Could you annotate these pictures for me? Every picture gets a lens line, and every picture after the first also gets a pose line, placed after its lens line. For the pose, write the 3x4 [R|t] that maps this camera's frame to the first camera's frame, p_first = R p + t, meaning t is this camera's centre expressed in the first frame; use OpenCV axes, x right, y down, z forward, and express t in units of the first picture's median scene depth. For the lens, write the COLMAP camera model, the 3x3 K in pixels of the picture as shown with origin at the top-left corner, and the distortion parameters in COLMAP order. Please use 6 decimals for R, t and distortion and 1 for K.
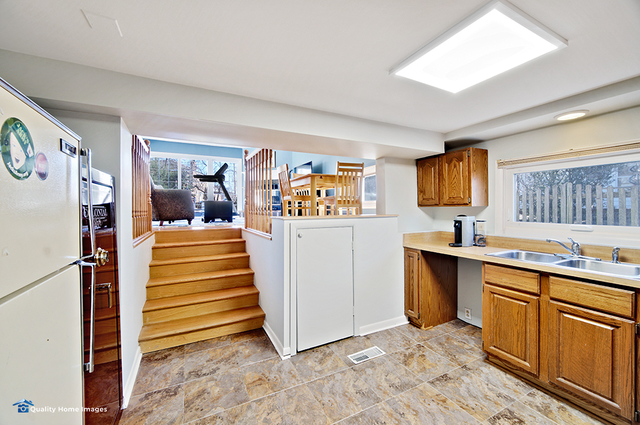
lens RADIAL K [[260.2, 0, 319.5], [0, 260.2, 209.6], [0, 0, 1]] dist [-0.002205, 0.000462]
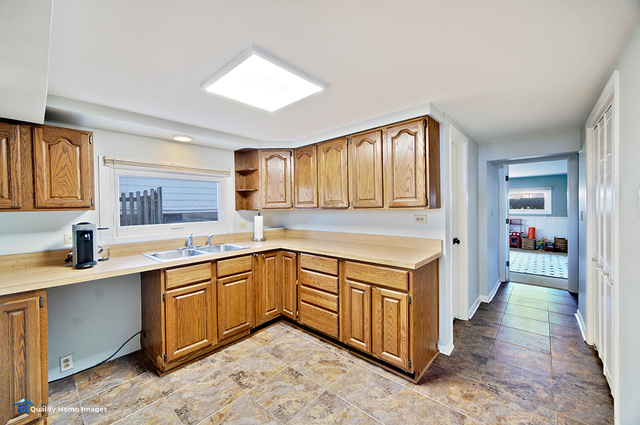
lens RADIAL K [[244.7, 0, 319.1], [0, 244.7, 209.5], [0, 0, 1]] dist [0.001140, 0.000195]
pose [[-0.350133, 0.000010, 0.936700, -0.404008], [0.025665, 0.999625, 0.009583, -0.005579], [-0.936348, 0.027396, -0.350002, 0.815673]]
